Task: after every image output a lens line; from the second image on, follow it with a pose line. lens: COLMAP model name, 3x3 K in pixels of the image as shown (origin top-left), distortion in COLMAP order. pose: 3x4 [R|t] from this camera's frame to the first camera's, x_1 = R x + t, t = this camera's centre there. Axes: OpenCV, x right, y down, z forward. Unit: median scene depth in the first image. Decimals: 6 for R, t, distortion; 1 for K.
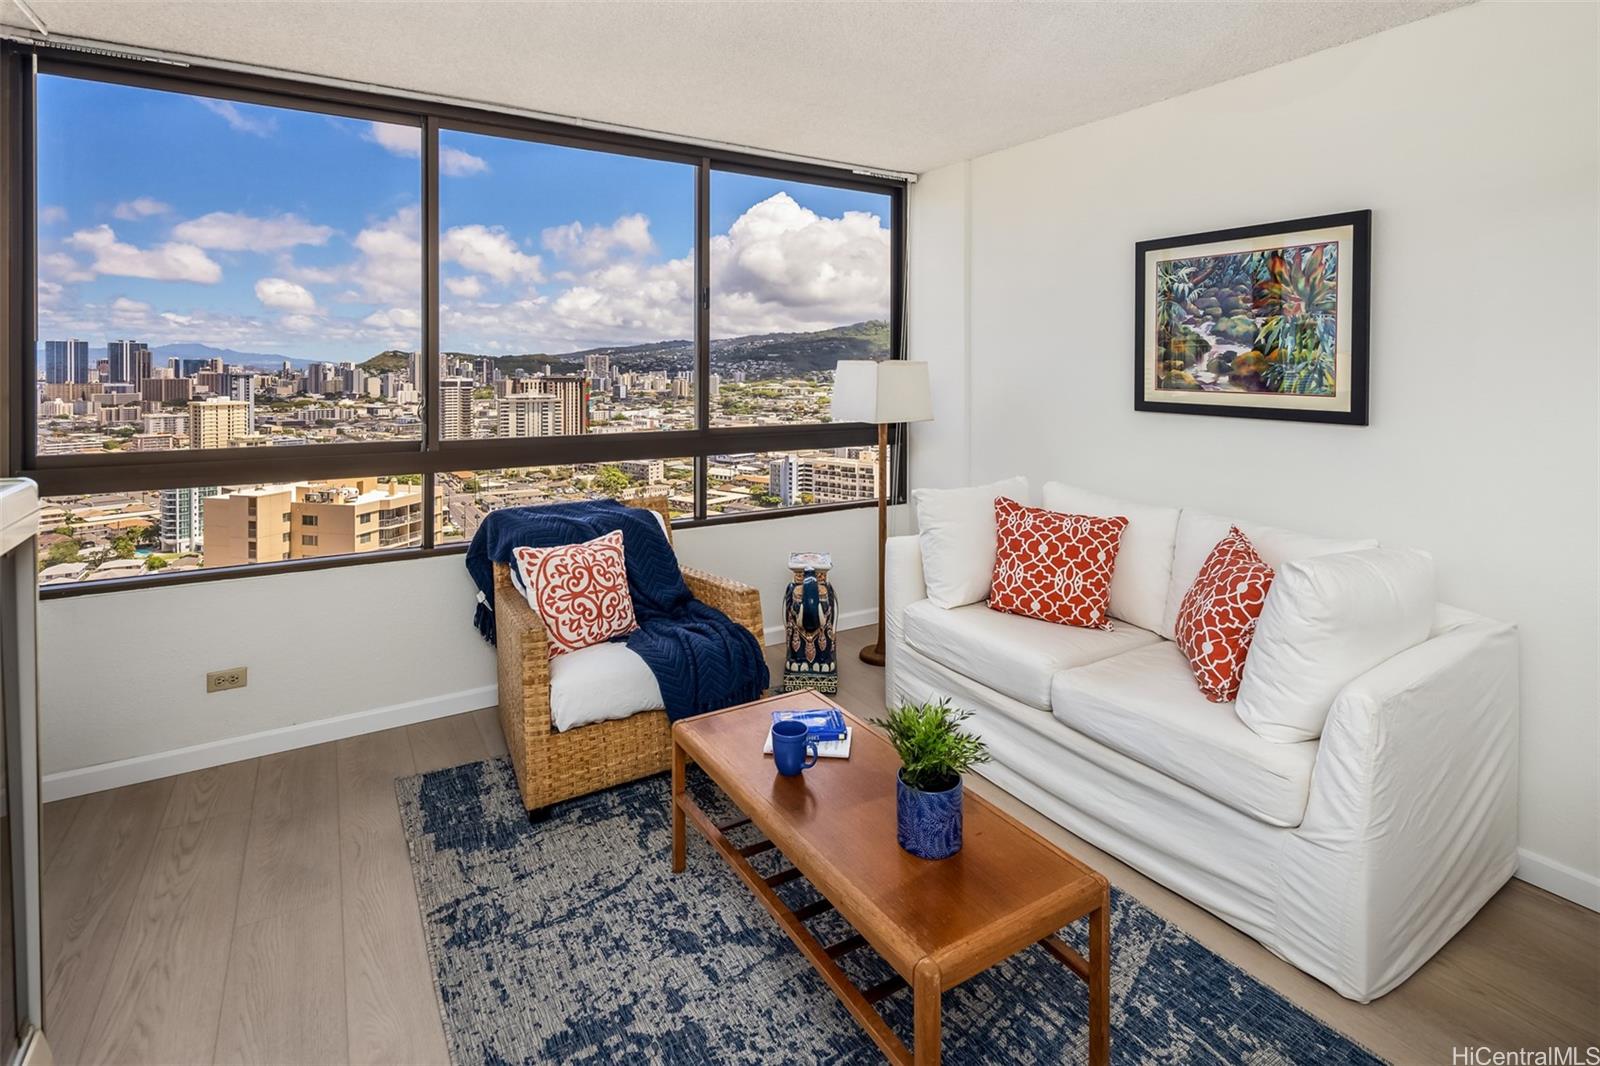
lens RADIAL K [[776.9, 0, 808.6], [0, 776.9, 386.8], [0, 0, 1]] dist [0.009299, -0.008271]
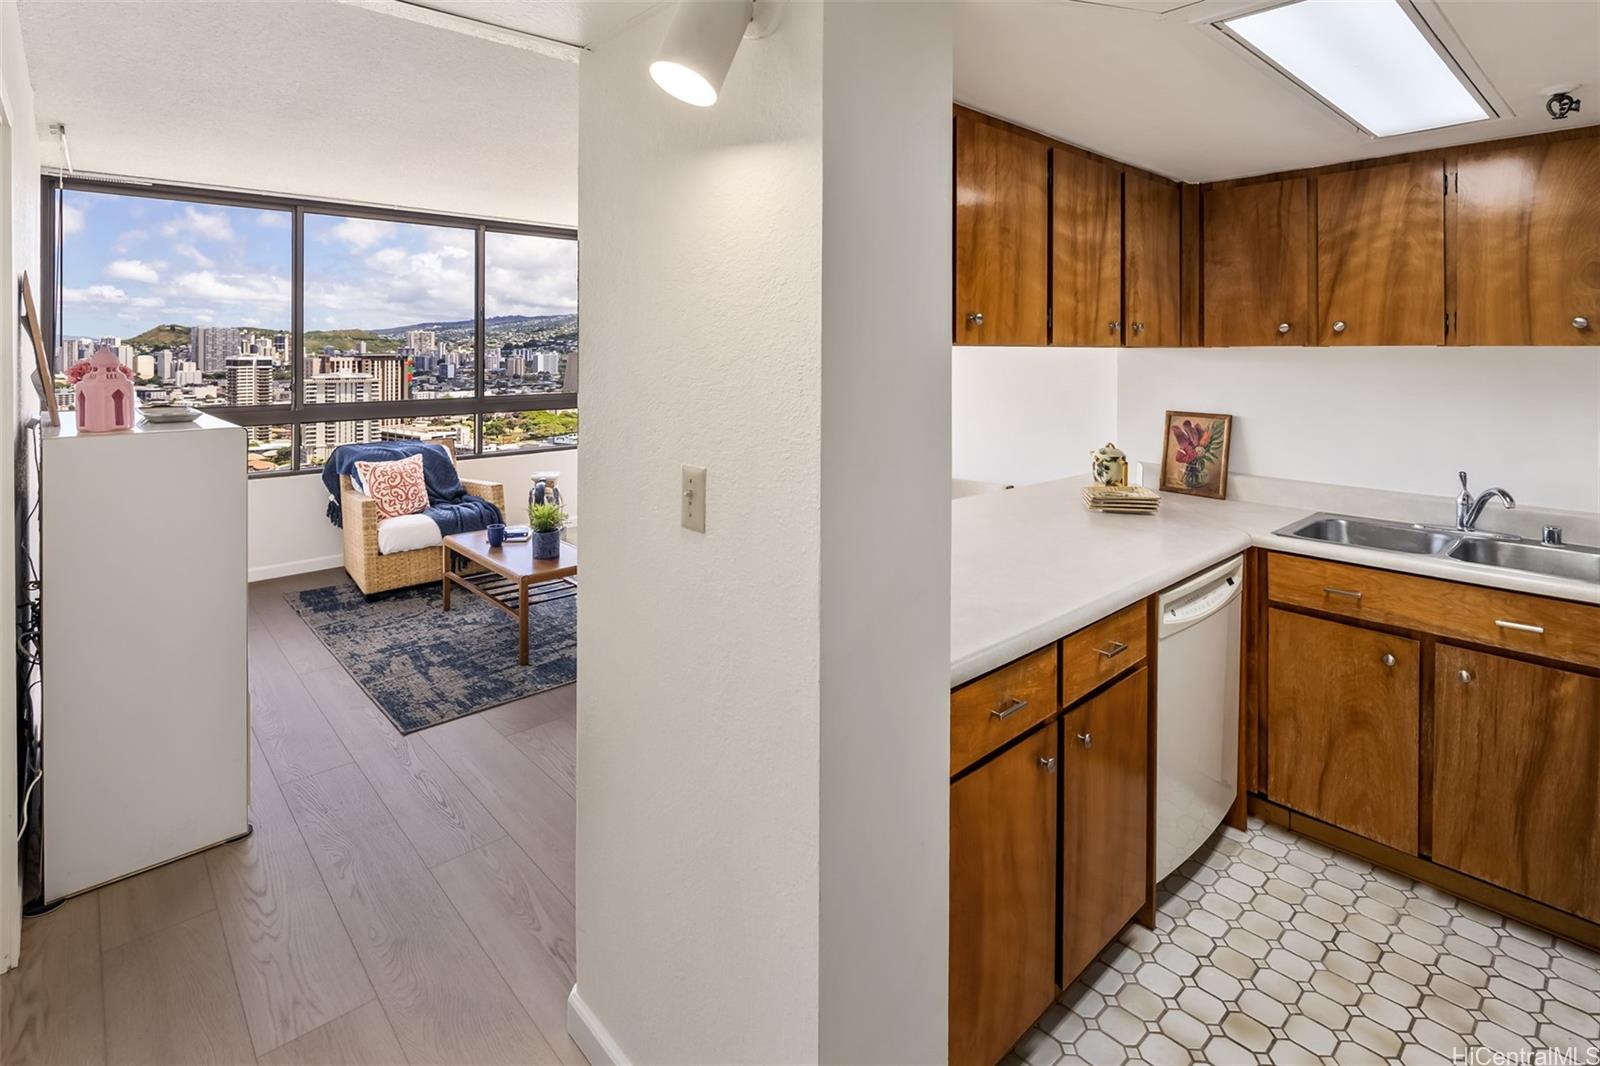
lens RADIAL K [[789.3, 0, 802.8], [0, 789.3, 359.3], [0, 0, 1]] dist [0.005296, -0.004382]
pose [[0.983030, -0.001569, 0.183437, 0.288729], [0.002806, 0.999975, -0.006482, -0.012157], [-0.183422, 0.006886, 0.983010, -0.940455]]
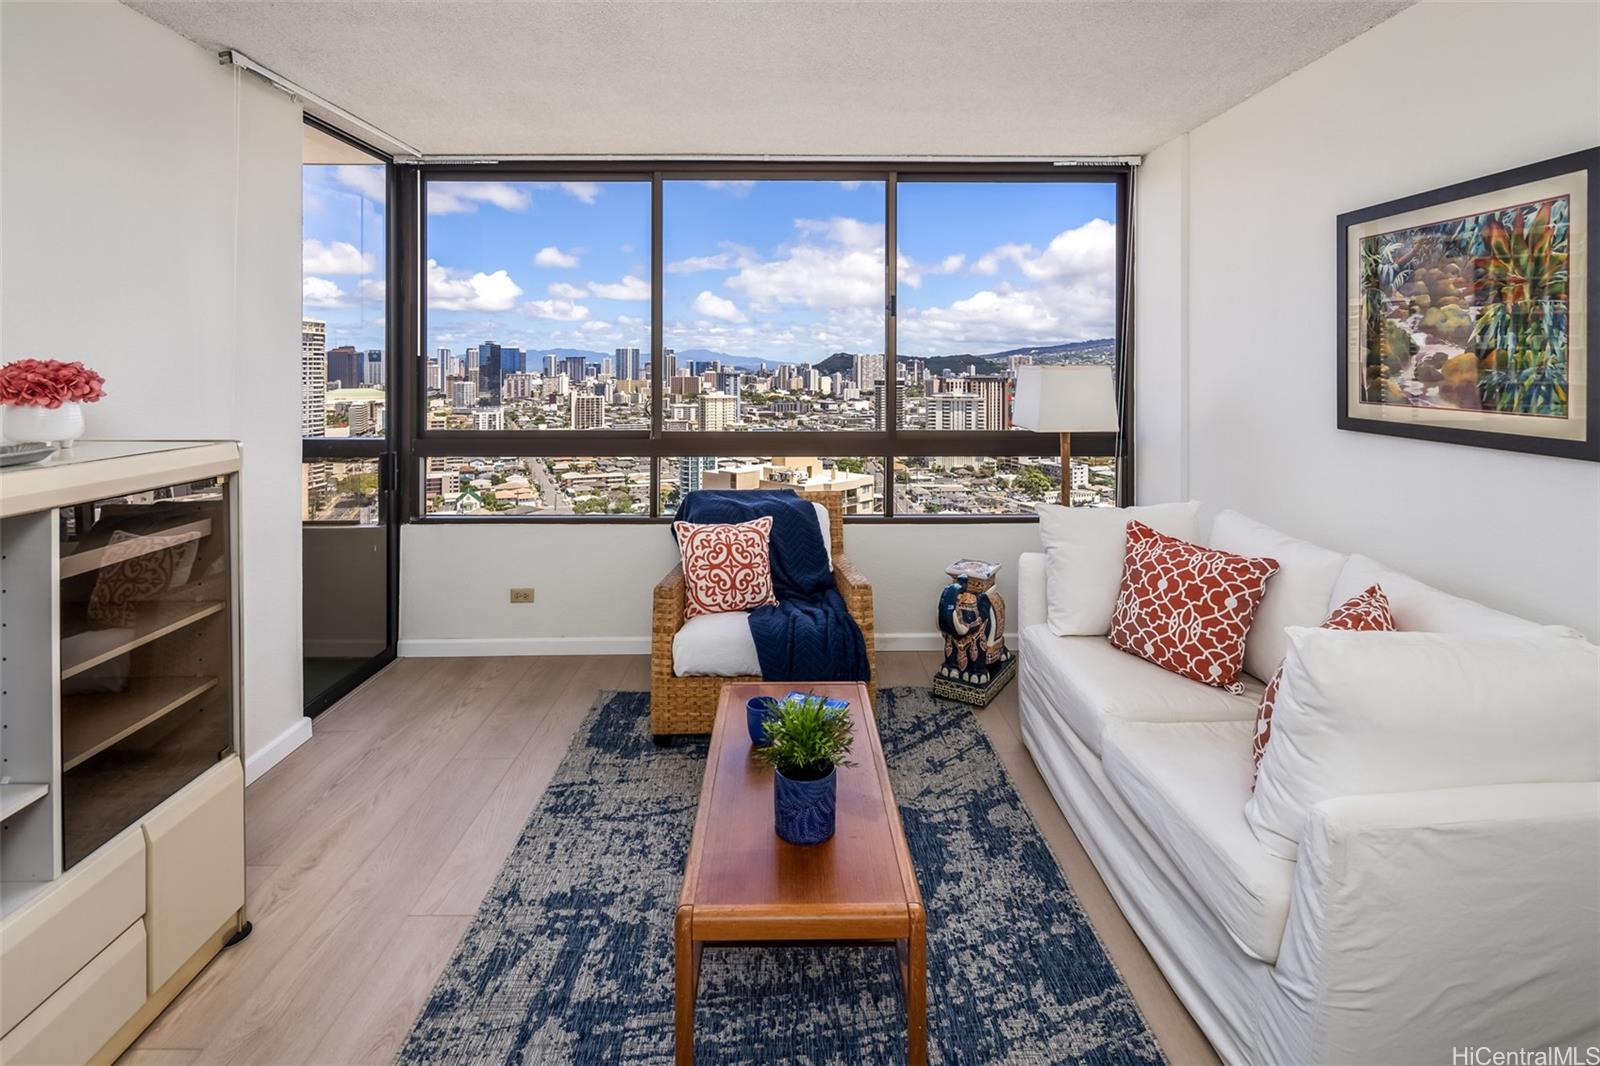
lens RADIAL K [[776.9, 0, 807.2], [0, 776.9, 383.8], [0, 0, 1]] dist [0.009299, -0.008271]
pose [[0.860999, 0.009105, -0.508525, 0.407045], [-0.011104, 0.999938, -0.000896, -0.009328], [0.508486, 0.006418, 0.861047, 0.054638]]
